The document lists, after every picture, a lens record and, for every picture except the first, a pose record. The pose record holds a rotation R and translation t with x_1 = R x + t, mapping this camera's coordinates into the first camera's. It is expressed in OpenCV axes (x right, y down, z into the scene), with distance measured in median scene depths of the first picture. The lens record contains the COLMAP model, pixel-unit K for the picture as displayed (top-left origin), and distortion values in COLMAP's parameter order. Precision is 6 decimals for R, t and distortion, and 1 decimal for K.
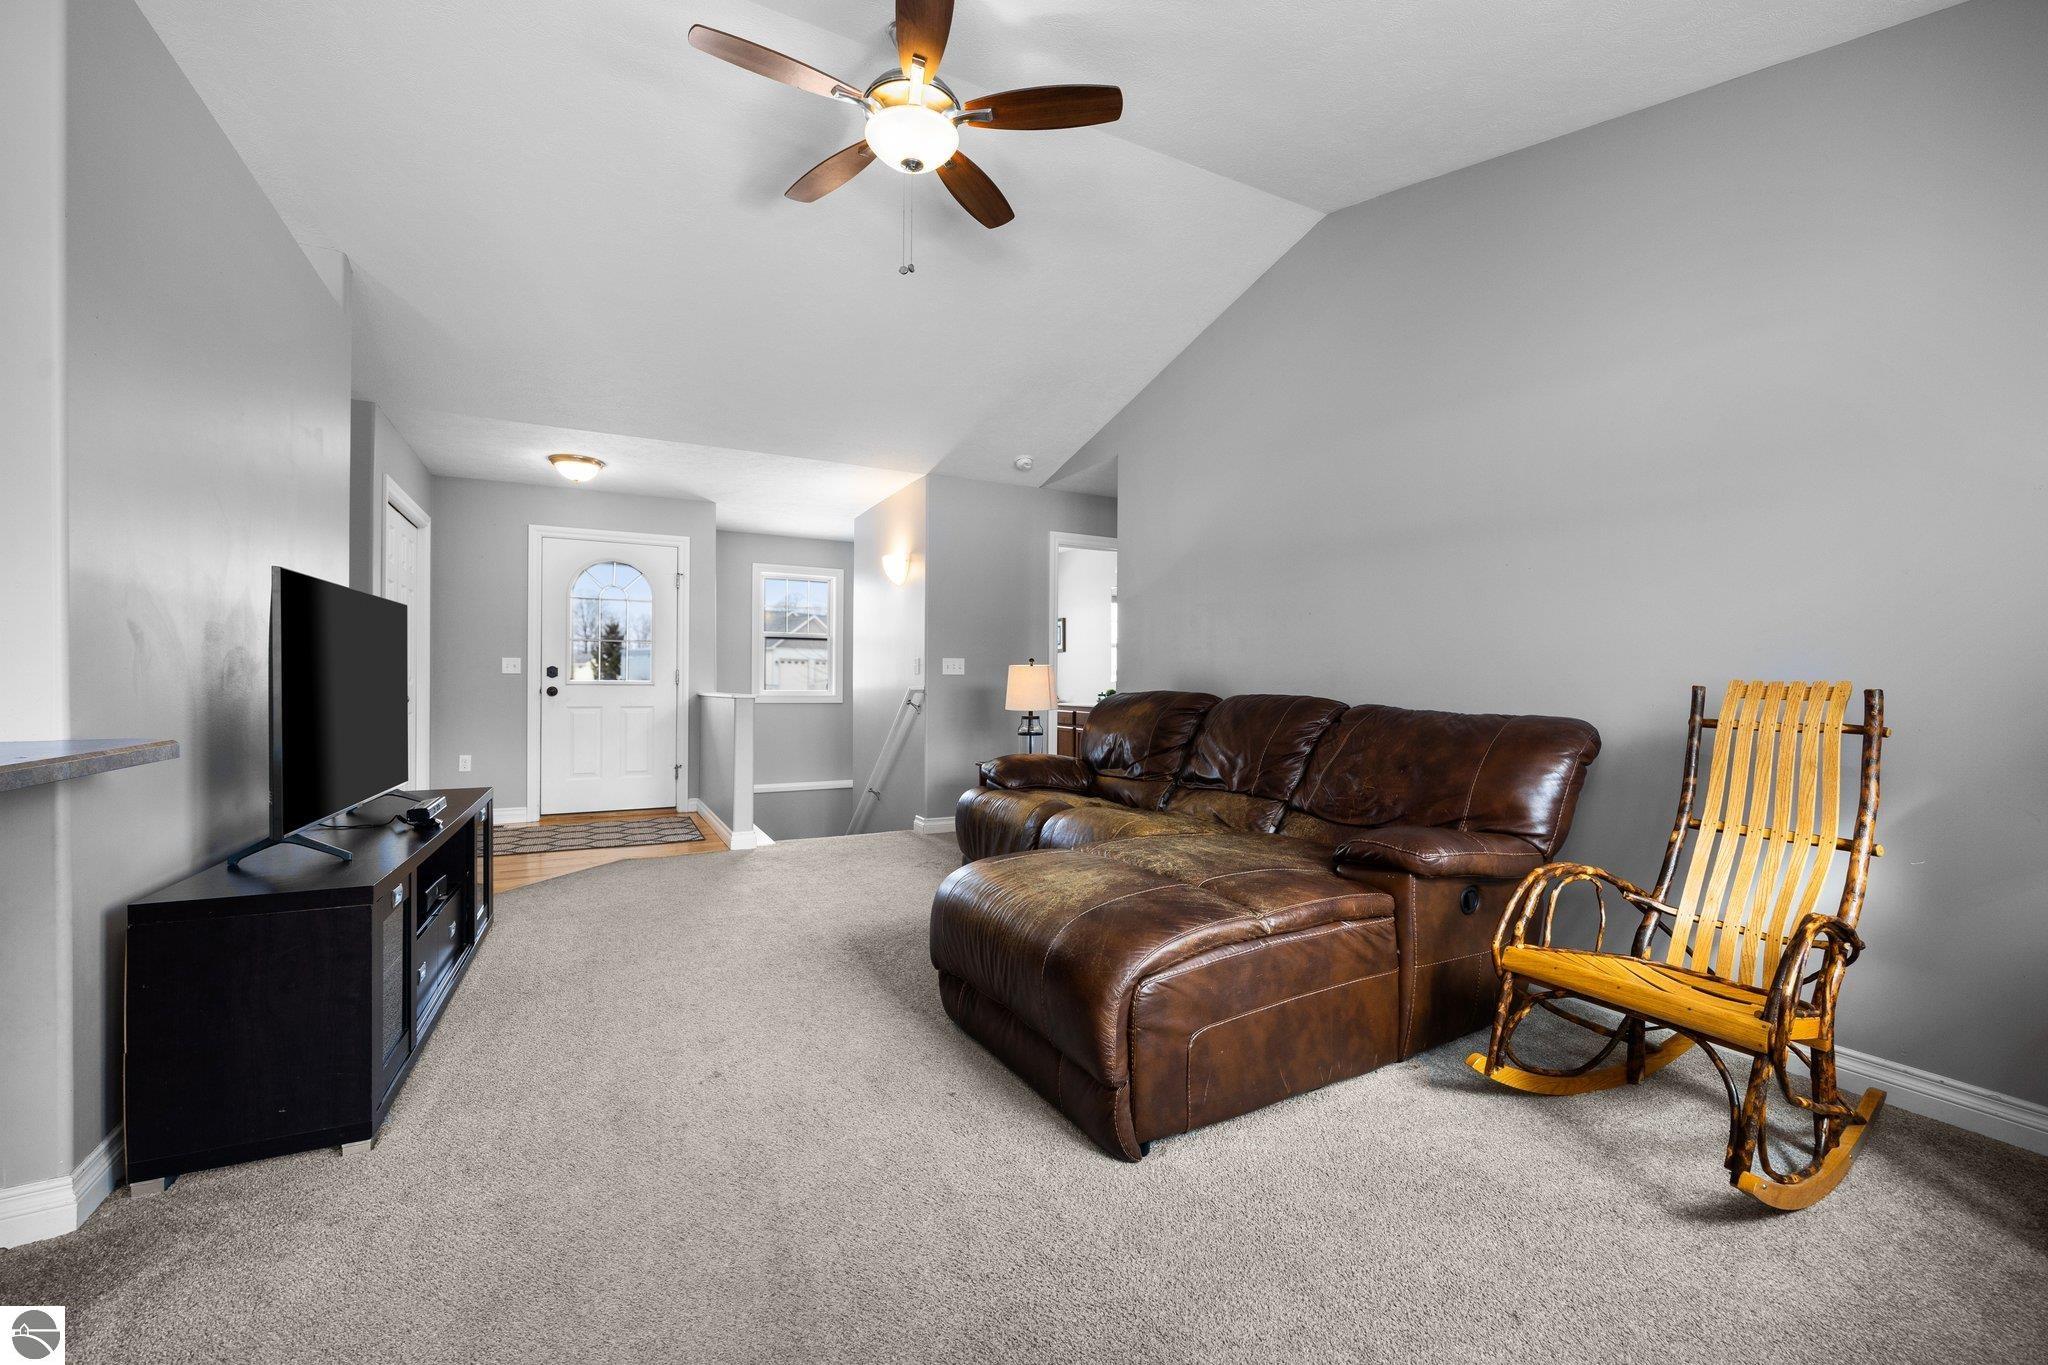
lens RADIAL K [[823.1, 0, 1024.0], [0, 823.1, 682.5], [0, 0, 1]] dist [0.001204, 0.000089]
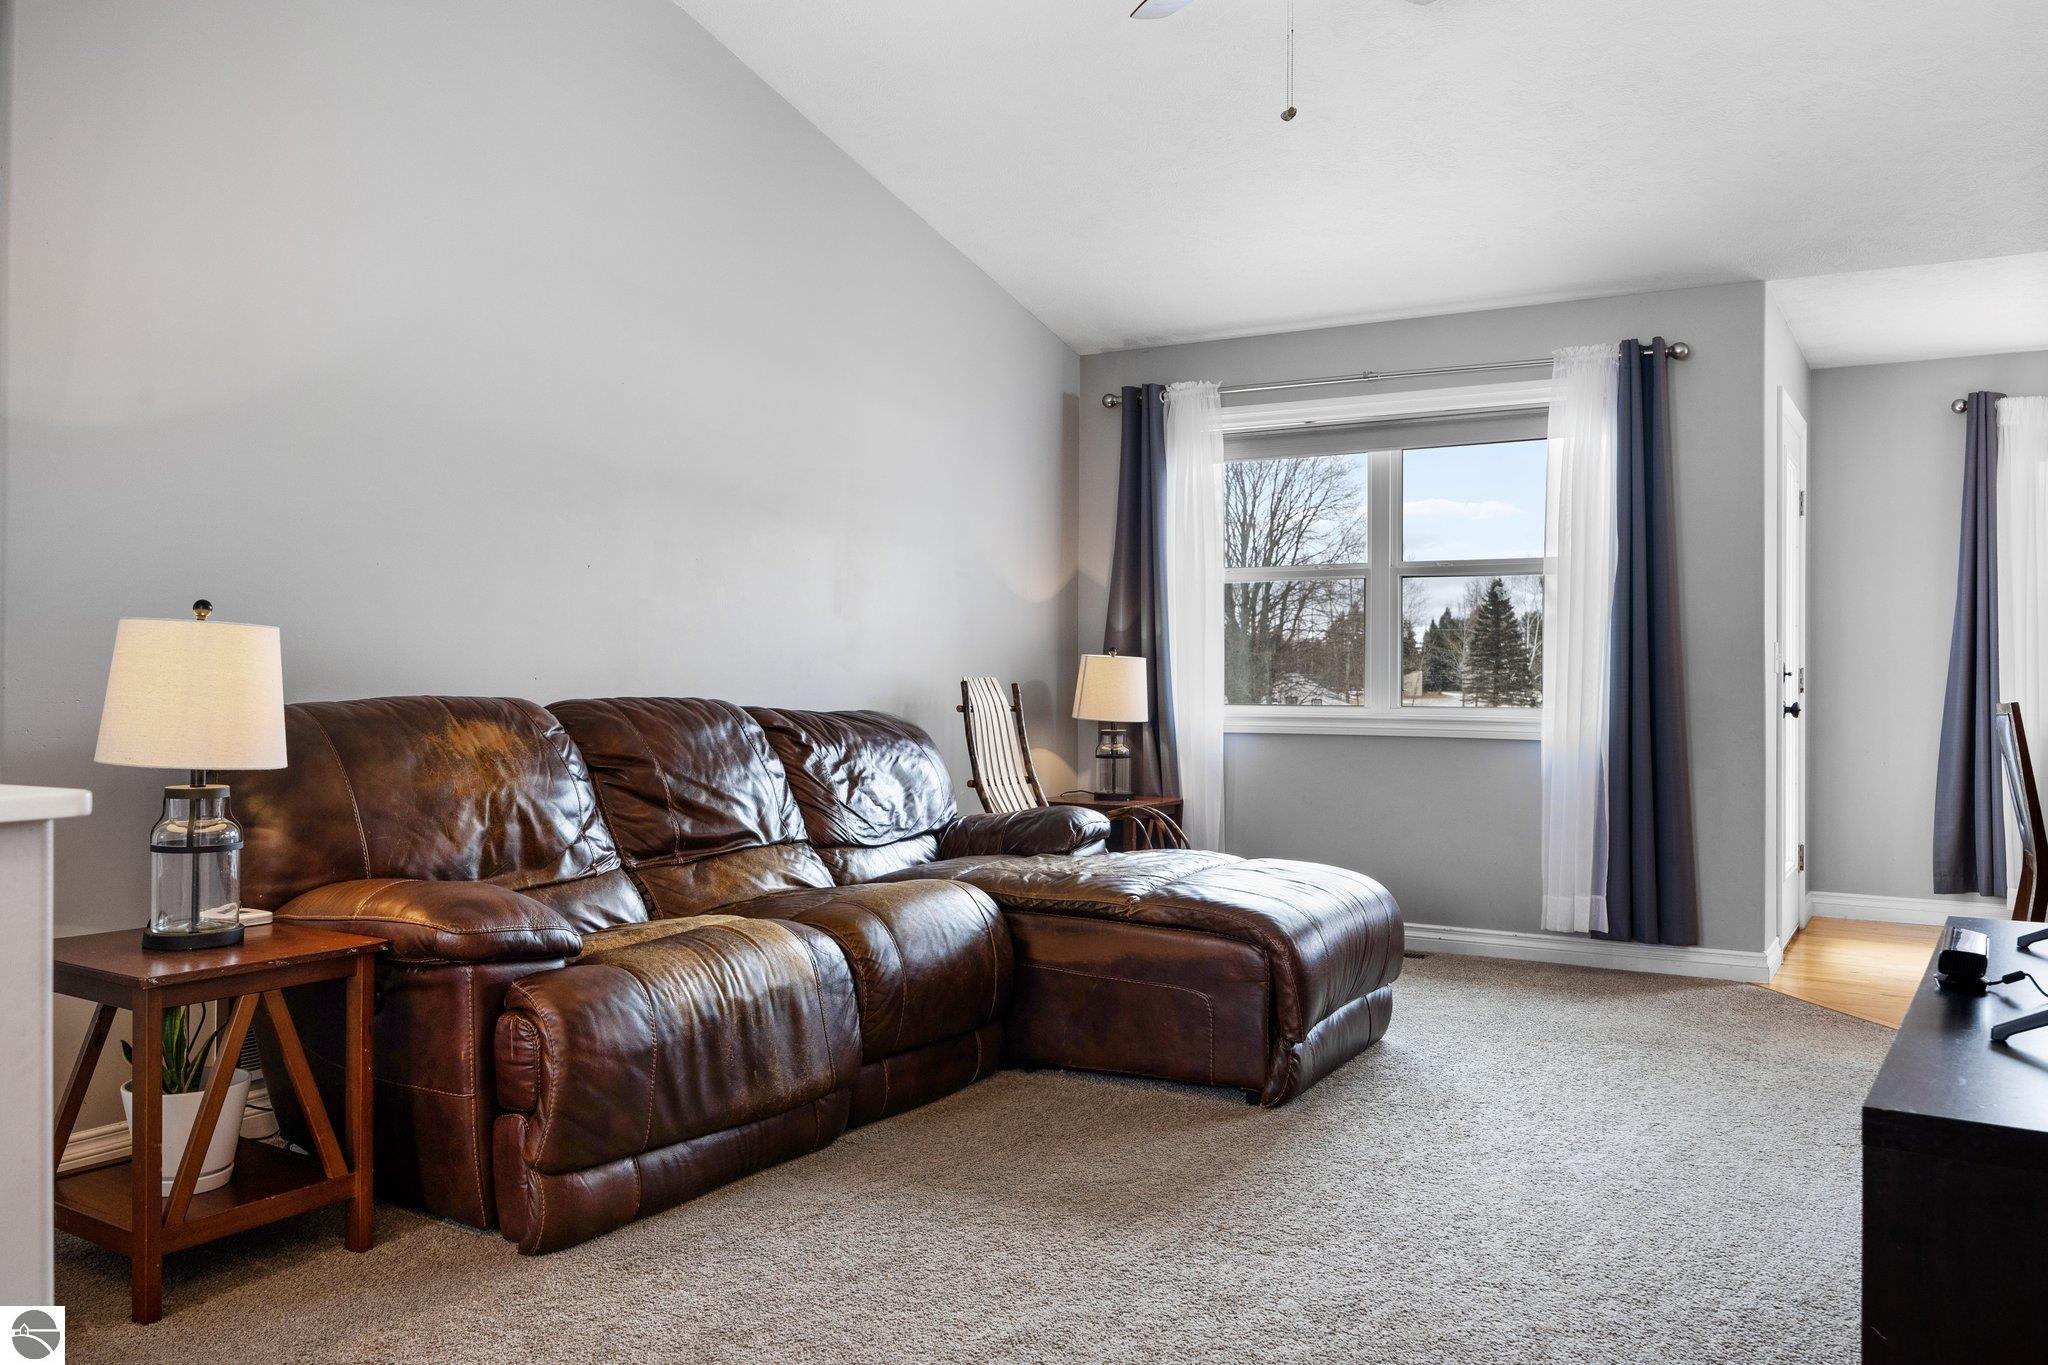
lens RADIAL K [[1621.4, 0, 1024.0], [0, 1621.4, 682.5], [0, 0, 1]] dist [-0.000867, -0.000481]
pose [[-0.535373, -0.005937, 0.844595, -0.901205], [-0.004170, 0.999982, 0.004387, -0.002592], [-0.844605, -0.001173, -0.535388, 1.422330]]
